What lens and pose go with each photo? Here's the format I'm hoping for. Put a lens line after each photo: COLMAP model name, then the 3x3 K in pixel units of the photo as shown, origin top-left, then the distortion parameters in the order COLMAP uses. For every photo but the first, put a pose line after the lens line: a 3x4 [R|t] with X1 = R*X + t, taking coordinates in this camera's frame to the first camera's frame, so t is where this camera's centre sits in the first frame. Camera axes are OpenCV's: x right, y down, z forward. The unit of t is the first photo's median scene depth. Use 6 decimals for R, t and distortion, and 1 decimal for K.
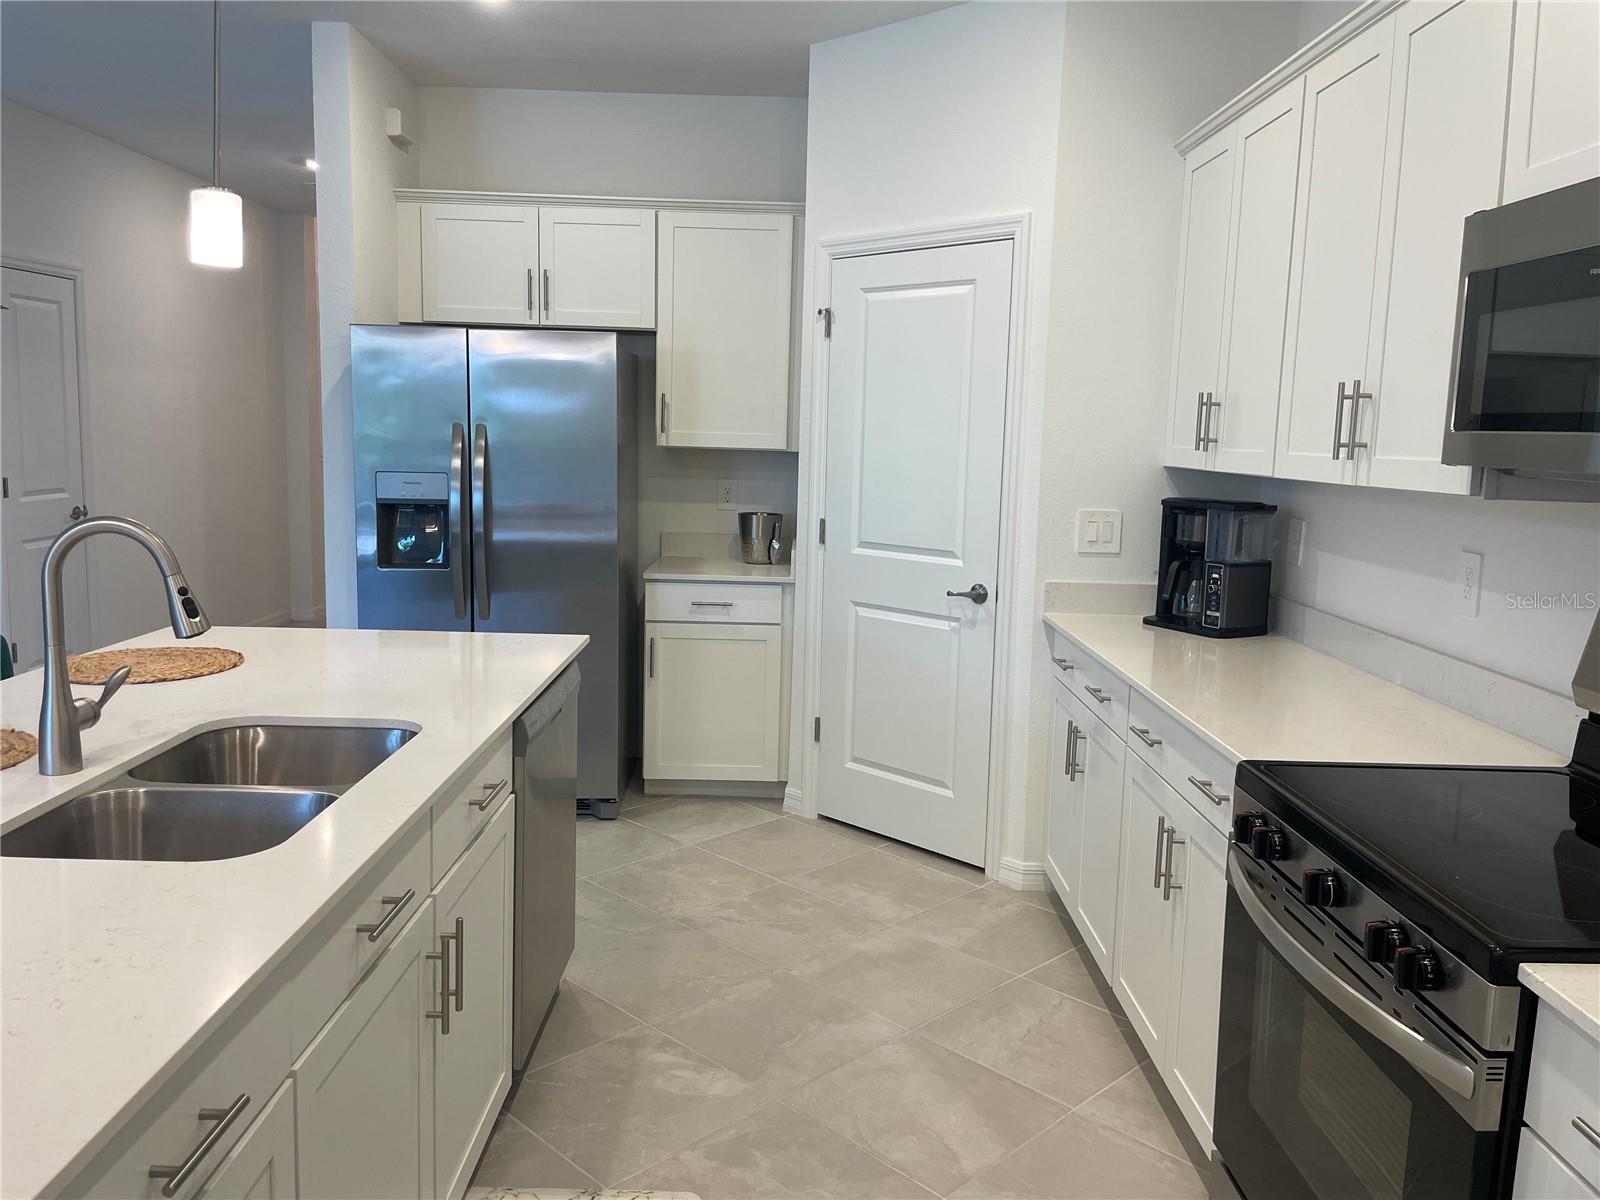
lens RADIAL K [[1219.4, 0, 805.6], [0, 1219.4, 576.0], [0, 0, 1]] dist [0.119648, -0.108155]
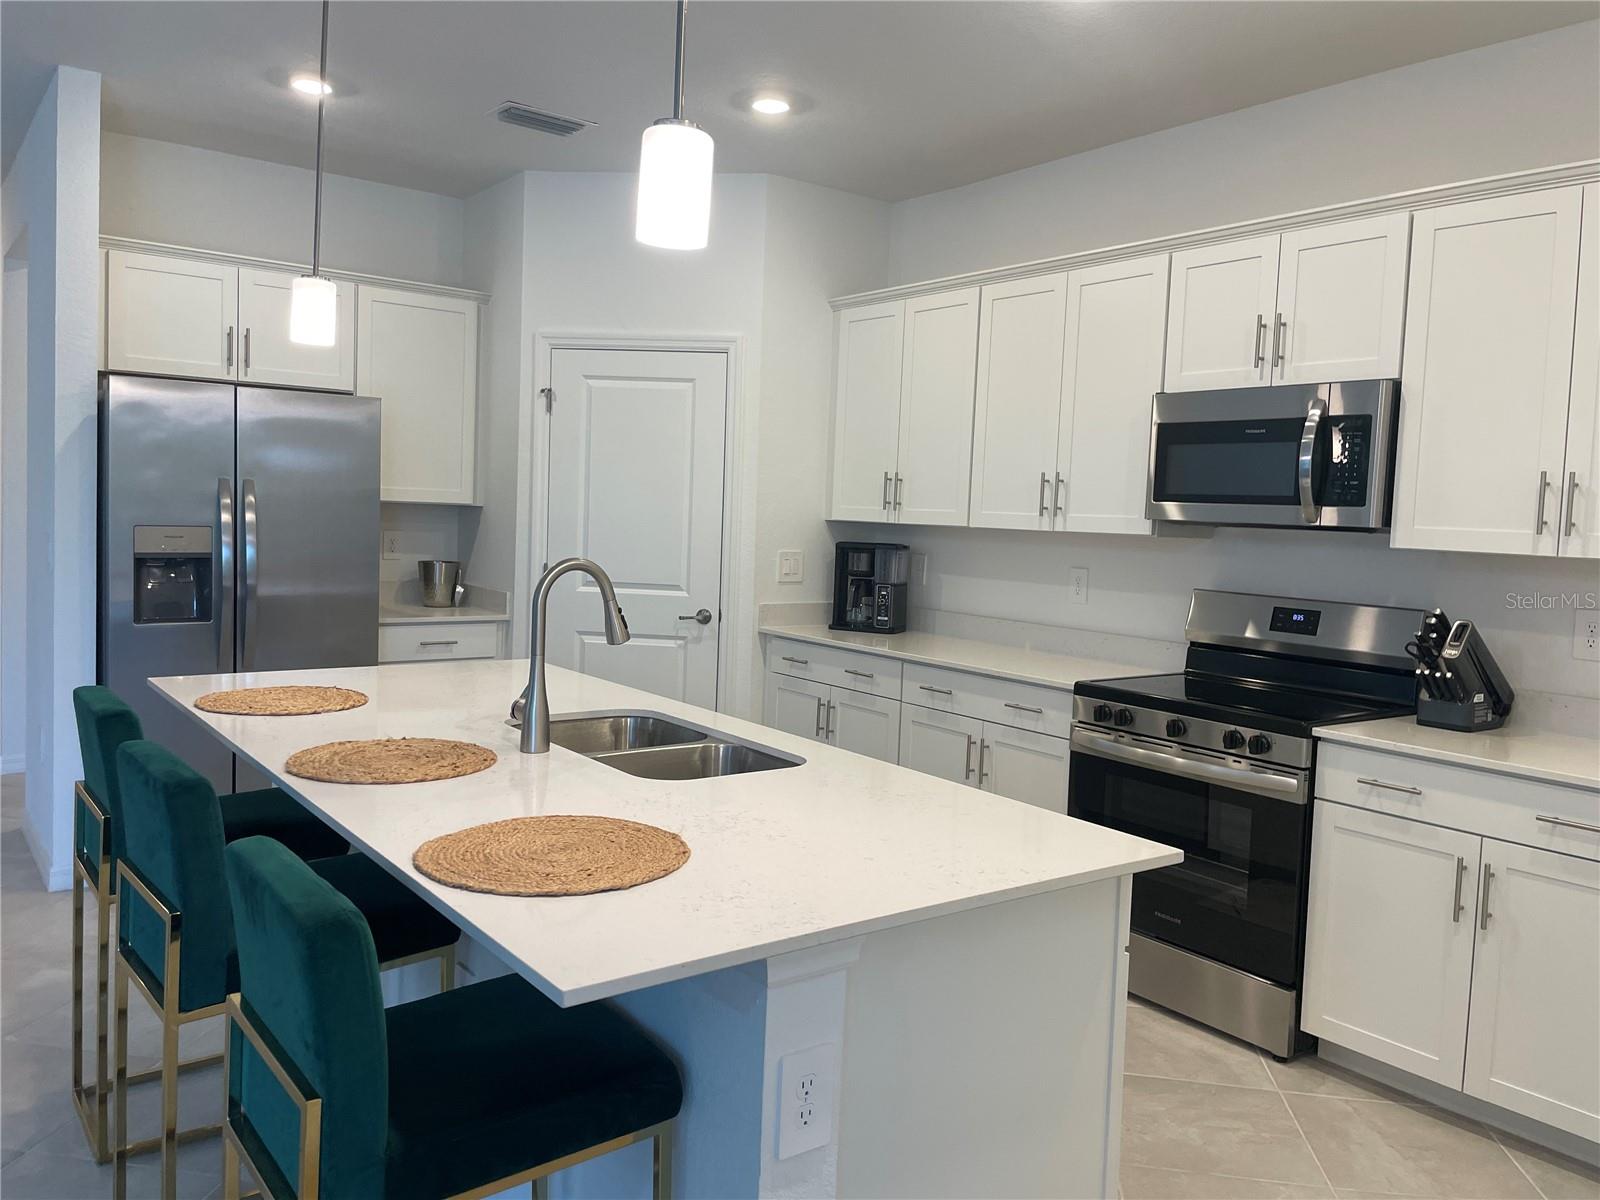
lens RADIAL K [[1219.4, 0, 805.6], [0, 1219.4, 576.0], [0, 0, 1]] dist [0.119648, -0.108155]
pose [[0.799565, -0.030101, 0.599825, -0.523746], [0.055199, 0.998199, -0.023487, 0.007450], [-0.598038, 0.051890, 0.799786, -0.106107]]
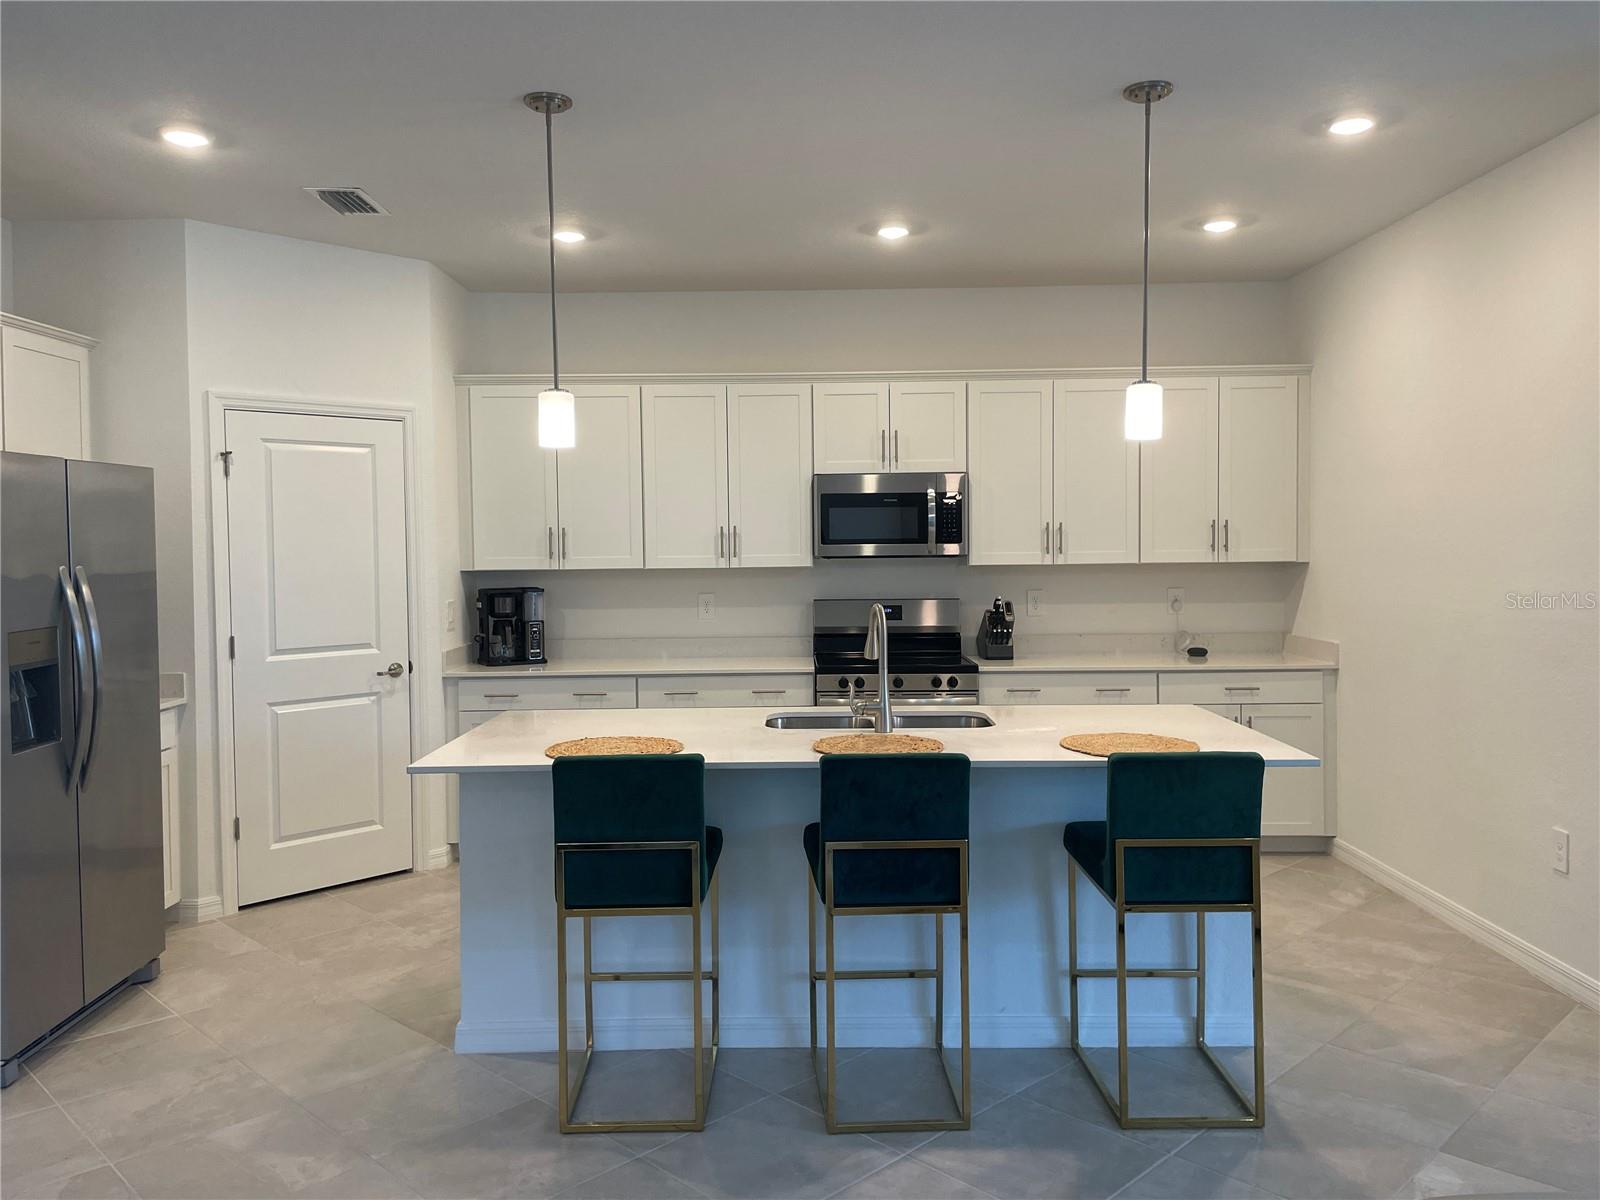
lens RADIAL K [[1219.4, 0, 805.6], [0, 1219.4, 576.0], [0, 0, 1]] dist [0.119648, -0.108155]
pose [[0.009298, -0.055789, 0.998399, -1.167737], [0.132063, 0.989765, 0.054077, -0.098638], [-0.991198, 0.131349, 0.016571, 0.479203]]
